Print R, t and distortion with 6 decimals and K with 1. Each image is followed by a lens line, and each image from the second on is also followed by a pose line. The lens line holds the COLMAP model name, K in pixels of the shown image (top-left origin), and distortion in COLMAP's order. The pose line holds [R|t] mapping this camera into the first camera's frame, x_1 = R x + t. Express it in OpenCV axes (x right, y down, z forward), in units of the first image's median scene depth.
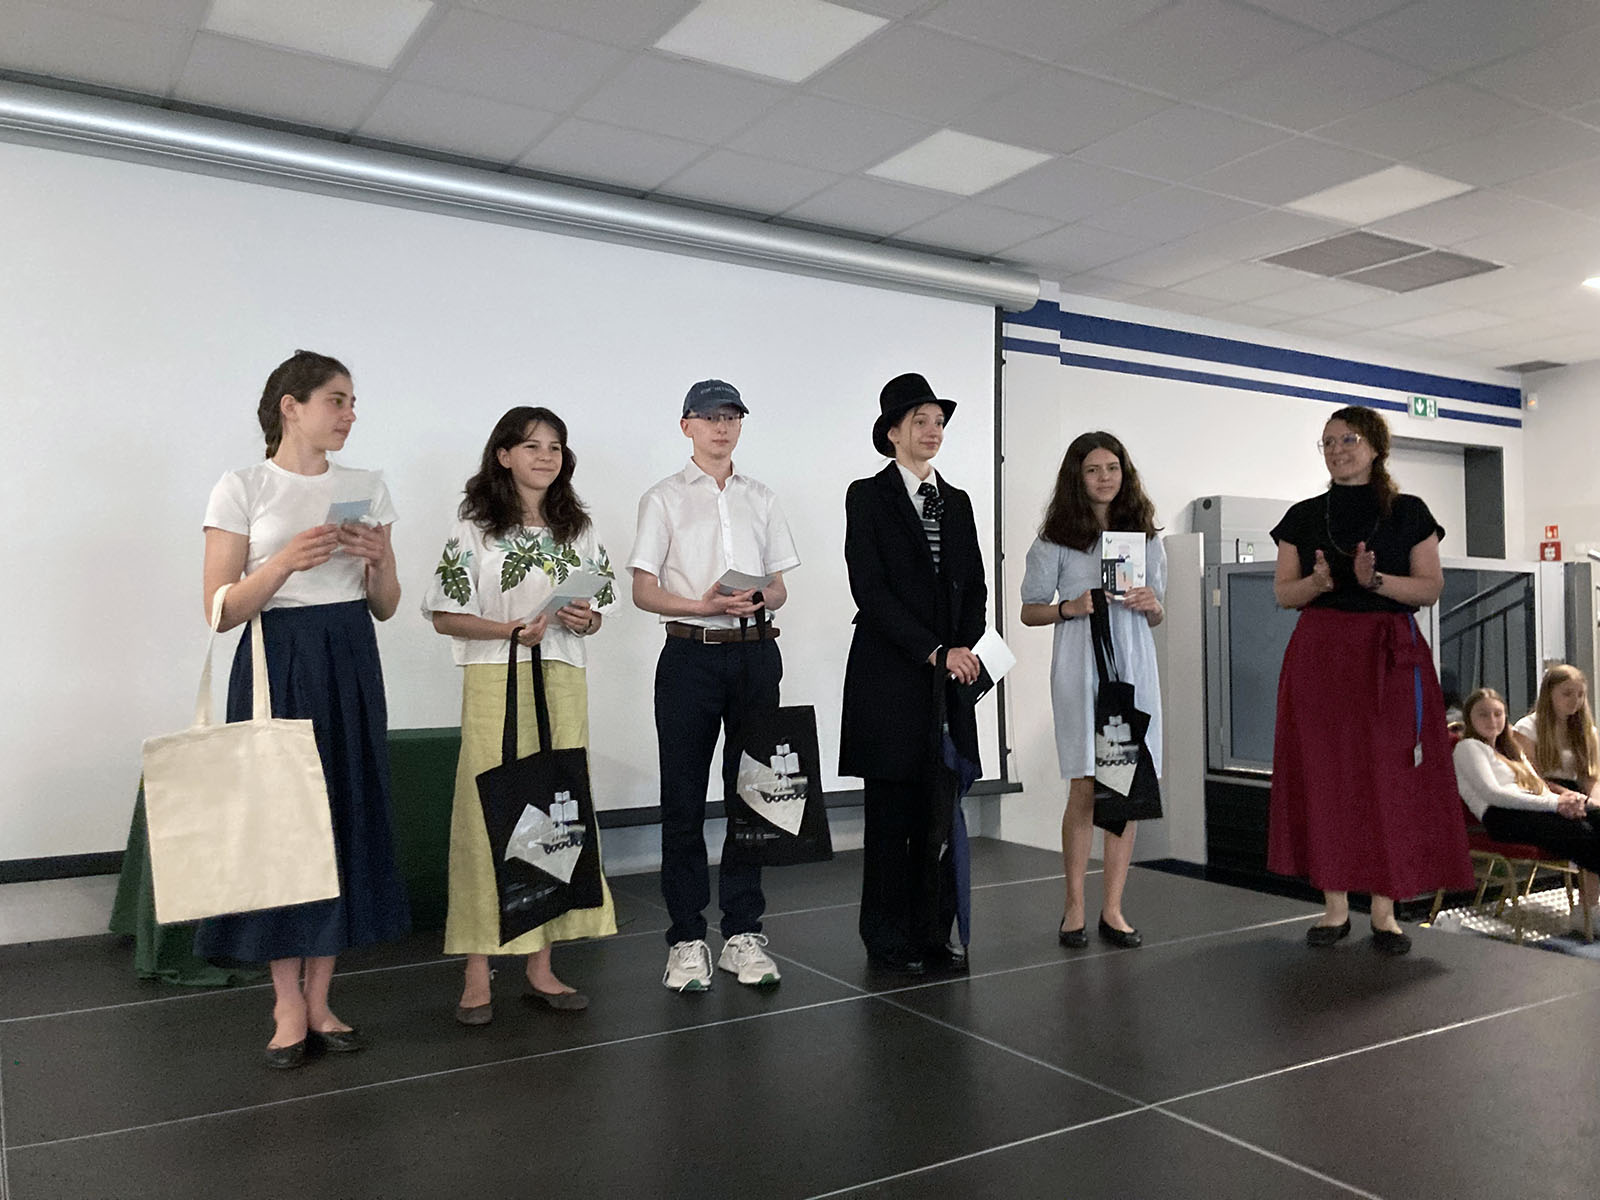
lens RADIAL K [[1318.3, 0, 800.8], [0, 1318.3, 571.8], [0, 0, 1]] dist [0.029461, -0.000231]
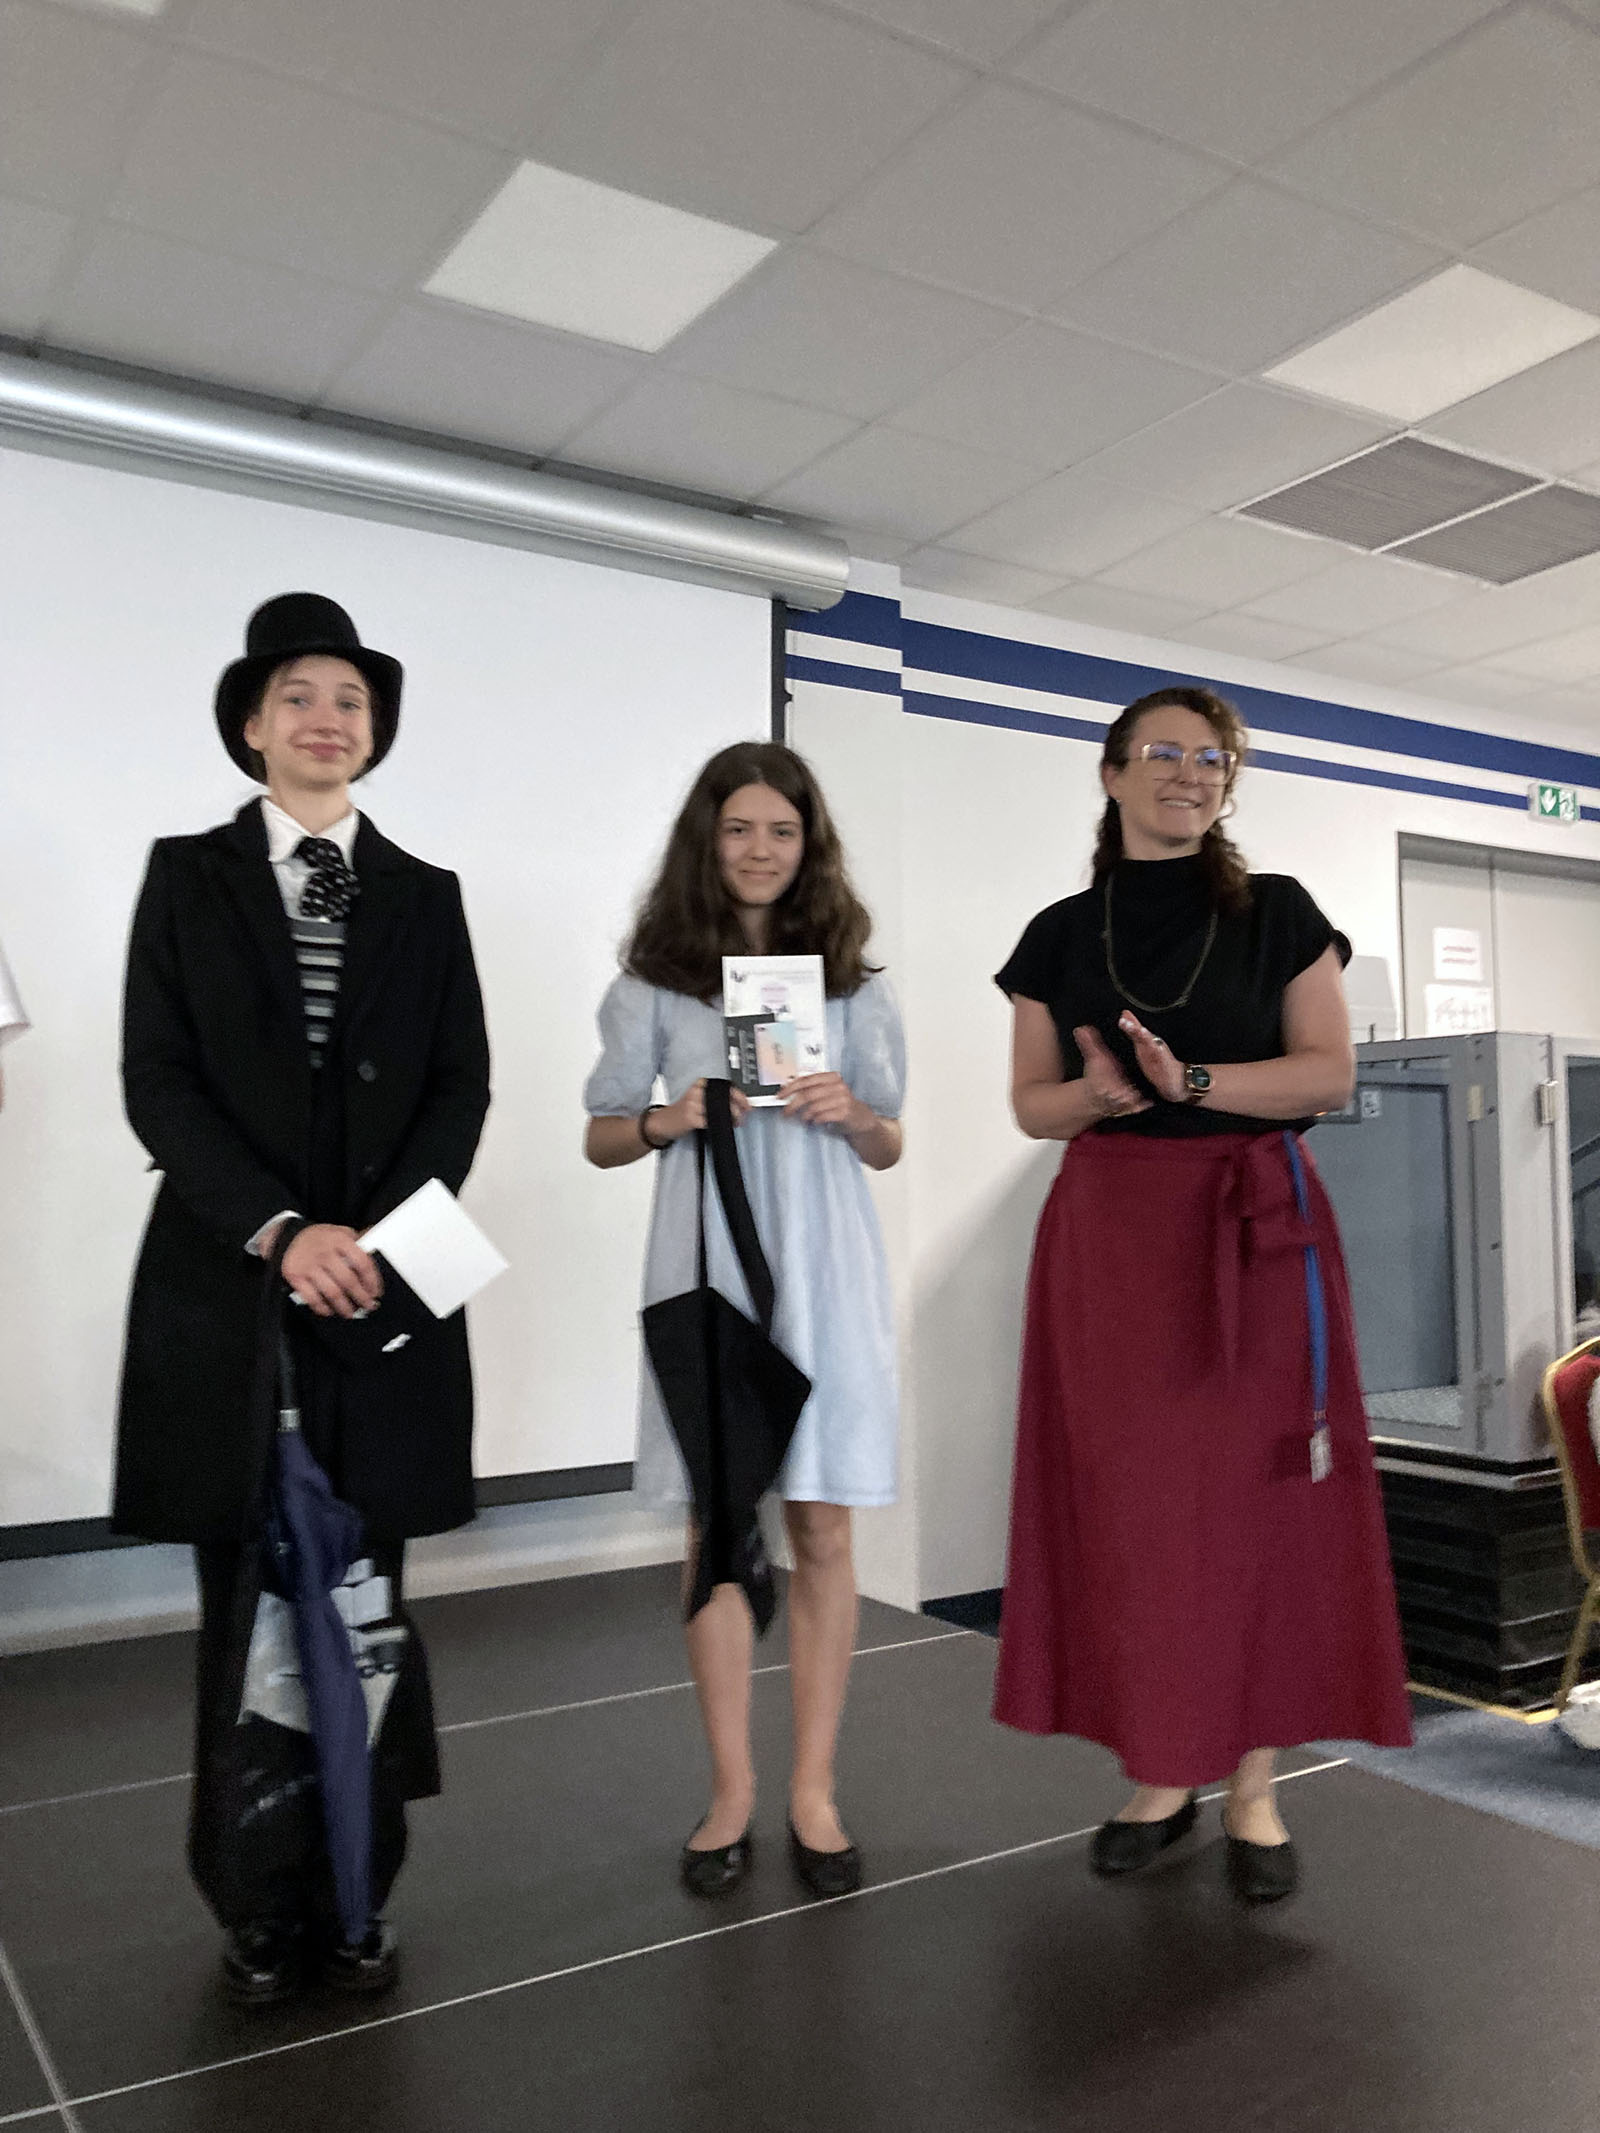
lens RADIAL K [[1757.4, 0, 750.1], [0, 1757.4, 1075.1], [0, 0, 1]] dist [0.029461, -0.000231]
pose [[0.999924, -0.009344, -0.008029, 0.146622], [0.009242, 0.999878, -0.012555, 0.011343], [0.008146, 0.012480, 0.999889, 0.259798]]
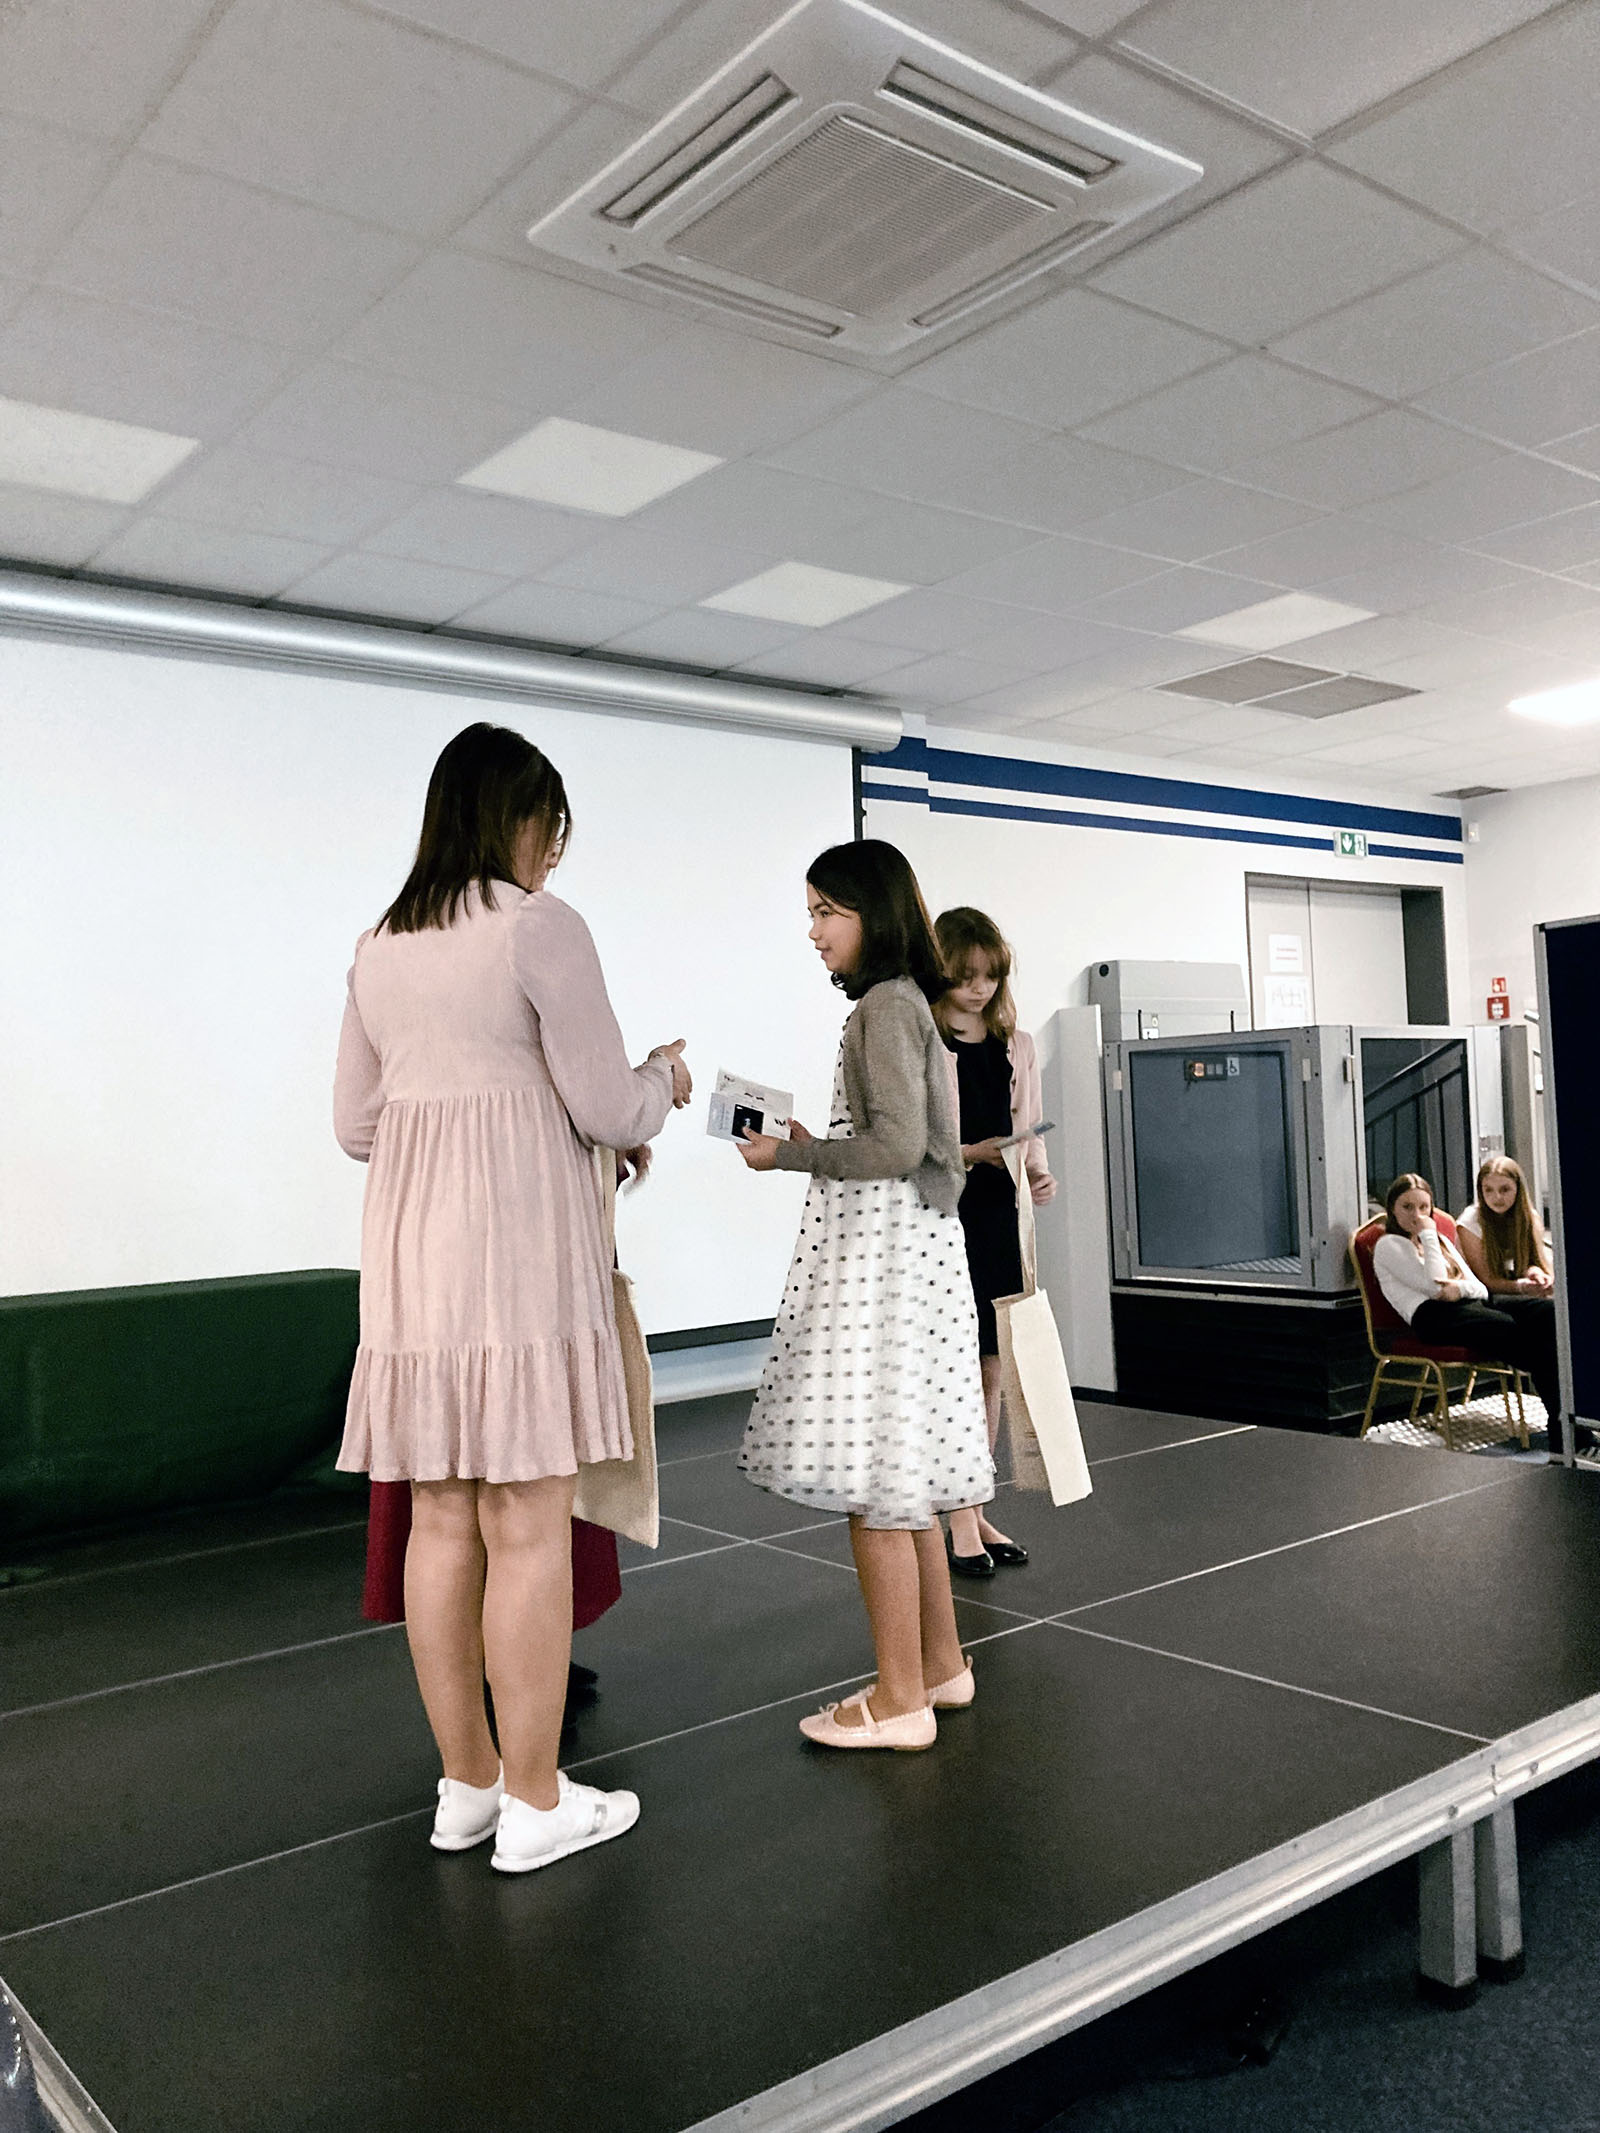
lens RADIAL K [[1753.2, 0, 800.0], [0, 1753.2, 1066.5], [0, 0, 1]] dist [0.054928, -0.002573]
pose [[0.992922, -0.035709, 0.113269, -0.020922], [0.034086, 0.999287, 0.016235, -0.016274], [-0.113768, -0.012259, 0.993432, -0.119044]]
